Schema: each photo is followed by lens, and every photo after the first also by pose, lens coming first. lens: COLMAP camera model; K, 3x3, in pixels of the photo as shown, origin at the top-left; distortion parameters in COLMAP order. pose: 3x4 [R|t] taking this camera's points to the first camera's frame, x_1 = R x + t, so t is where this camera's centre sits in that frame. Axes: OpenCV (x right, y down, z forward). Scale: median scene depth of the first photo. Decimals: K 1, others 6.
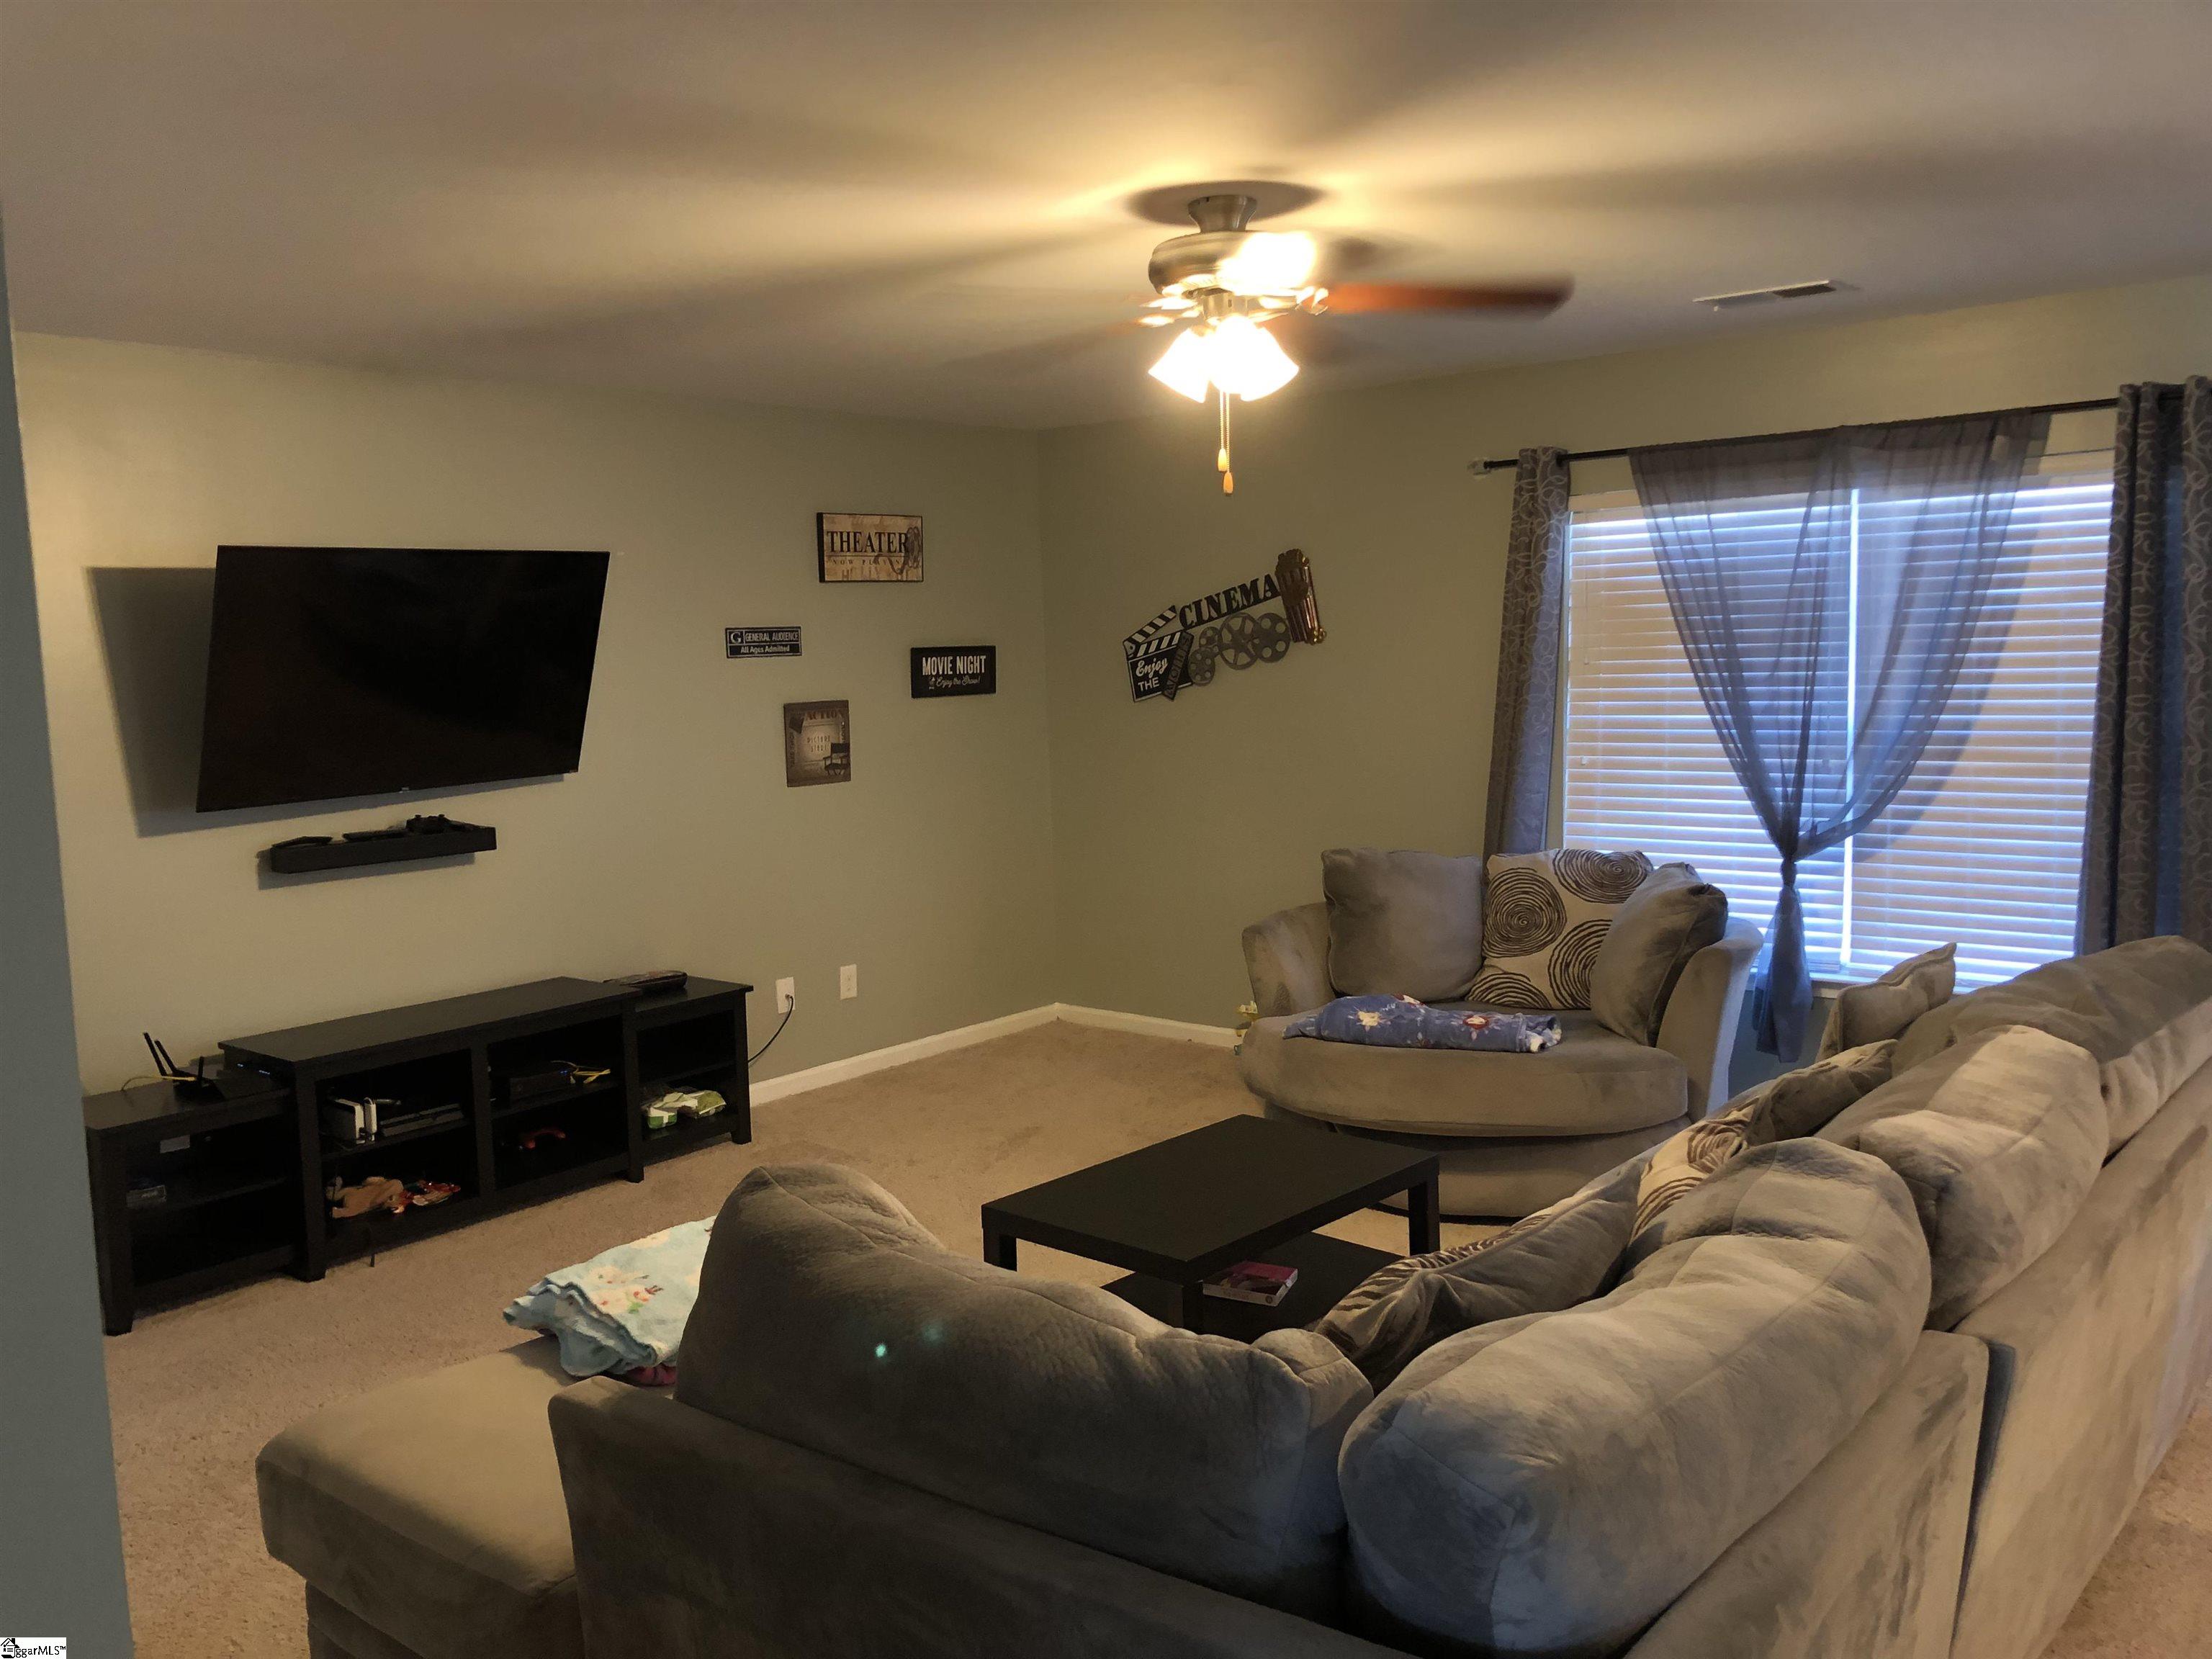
lens RADIAL K [[1816.1, 0, 1114.0], [0, 1816.1, 827.0], [0, 0, 1]] dist [-0.000367, -0.002455]
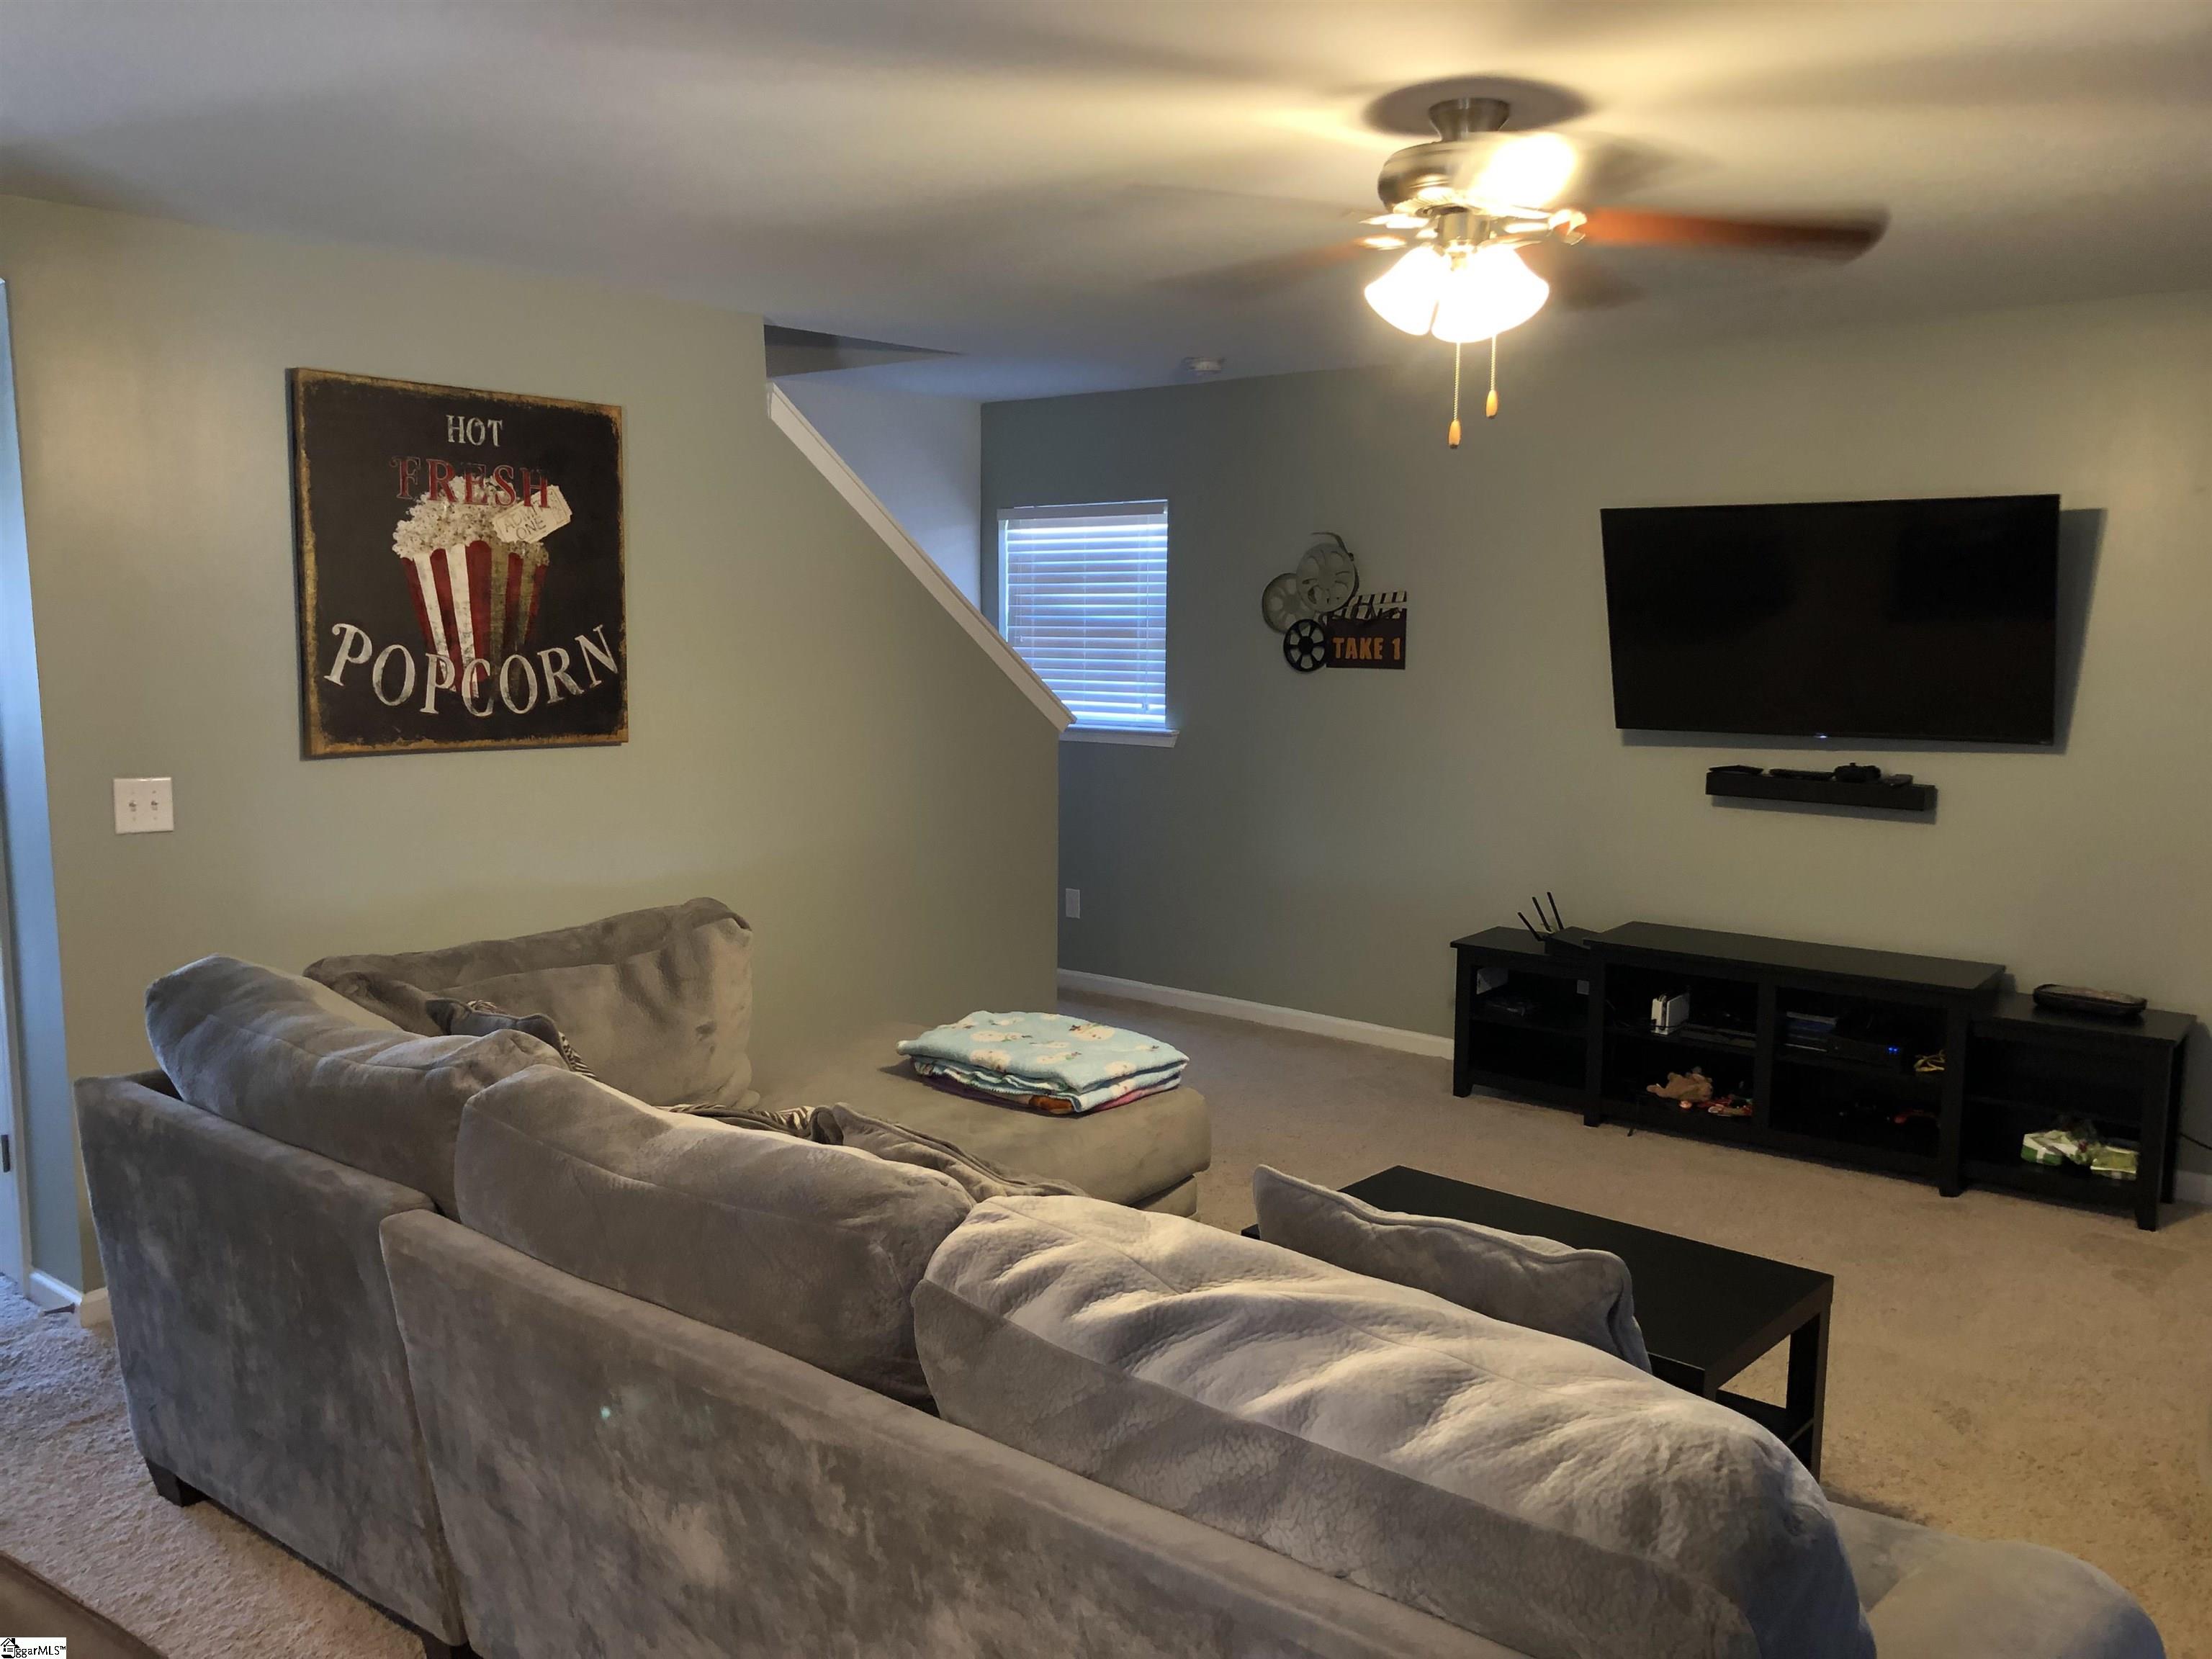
lens RADIAL K [[1816.1, 0, 1114.0], [0, 1816.1, 827.0], [0, 0, 1]] dist [-0.000367, -0.002455]
pose [[0.024711, 0.165563, -0.985890, 0.645777], [-0.107035, 0.980960, 0.162052, -0.096354], [0.993948, 0.101521, 0.041961, 0.573182]]
